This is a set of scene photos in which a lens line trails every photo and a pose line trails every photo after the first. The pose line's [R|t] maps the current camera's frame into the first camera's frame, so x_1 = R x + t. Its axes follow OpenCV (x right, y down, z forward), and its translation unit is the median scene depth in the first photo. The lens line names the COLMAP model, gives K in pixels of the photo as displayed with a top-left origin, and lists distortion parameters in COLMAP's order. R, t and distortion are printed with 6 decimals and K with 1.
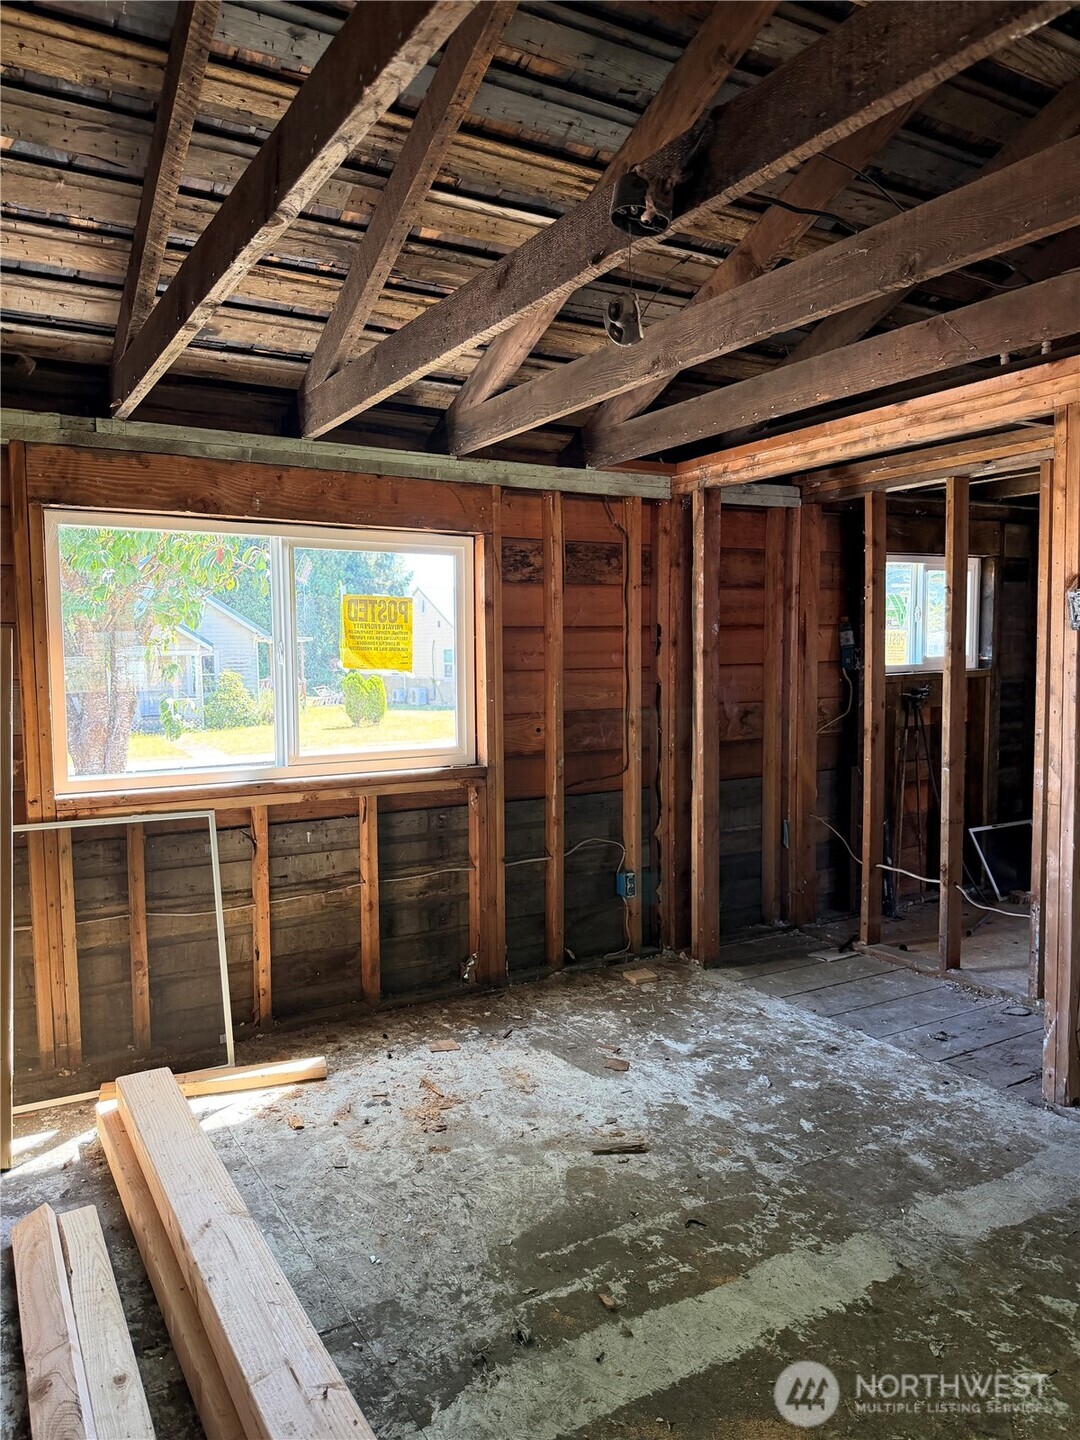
lens RADIAL K [[1005.0, 0, 540.0], [0, 1005.0, 720.0], [0, 0, 1]] dist [0.089381, -0.151566]
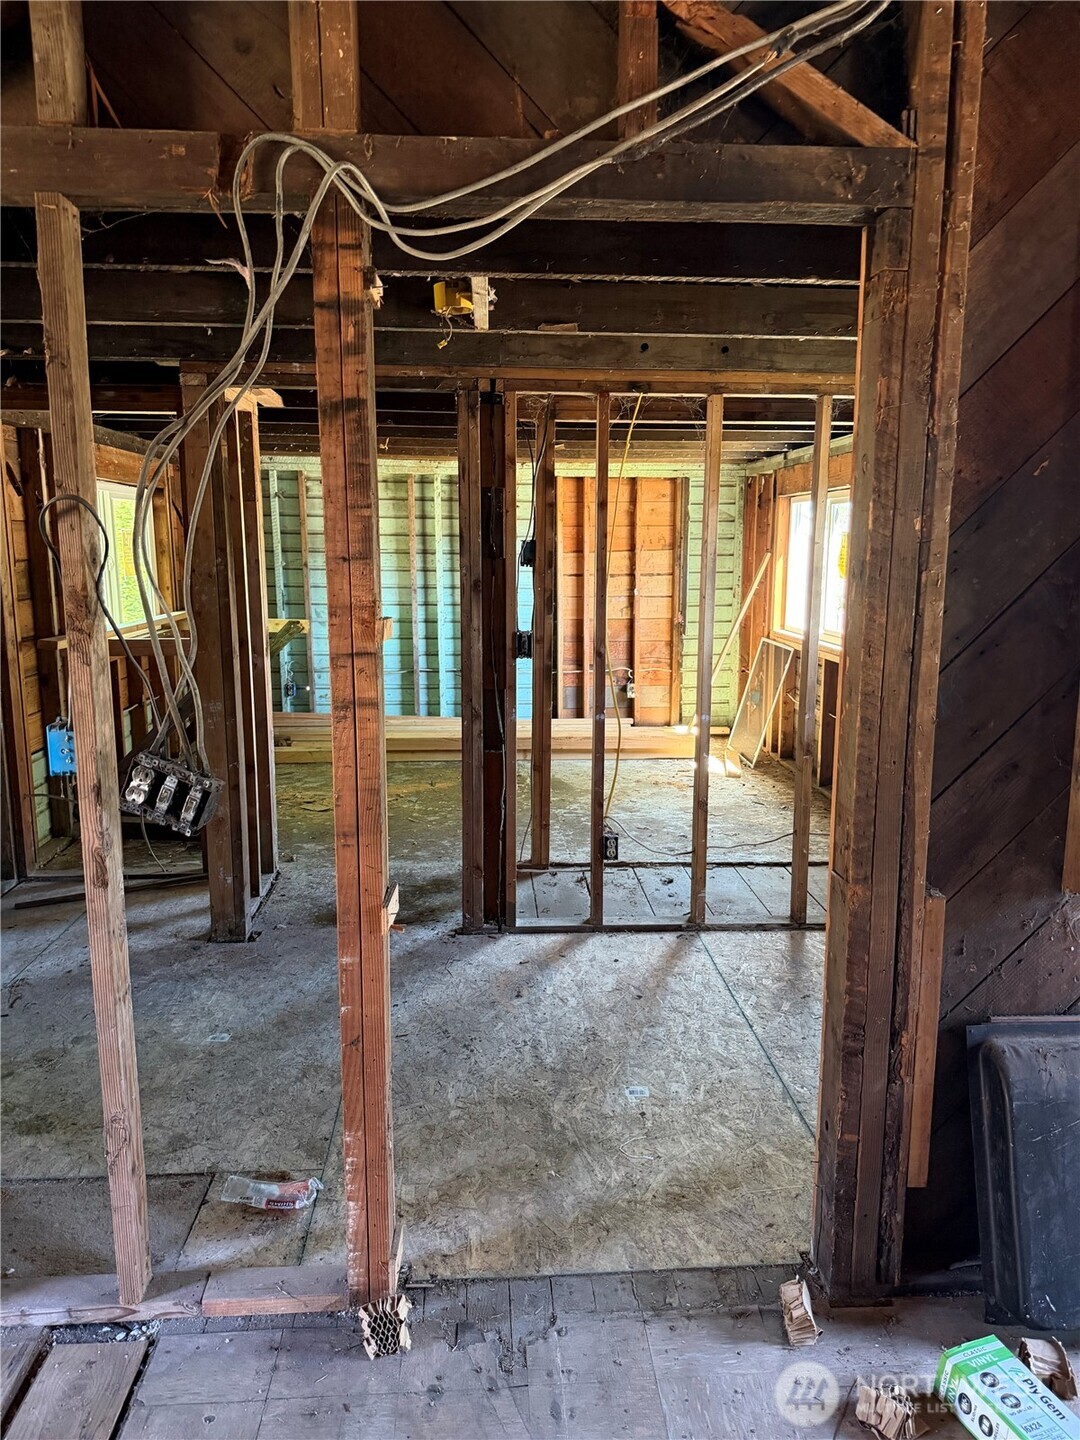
lens RADIAL K [[1005.0, 0, 540.0], [0, 1005.0, 720.0], [0, 0, 1]] dist [0.089381, -0.151566]
pose [[-0.450484, 0.155026, -0.879222, 2.214002], [-0.075396, 0.974684, 0.210489, -0.198732], [0.889595, 0.161112, -0.427392, 1.955444]]
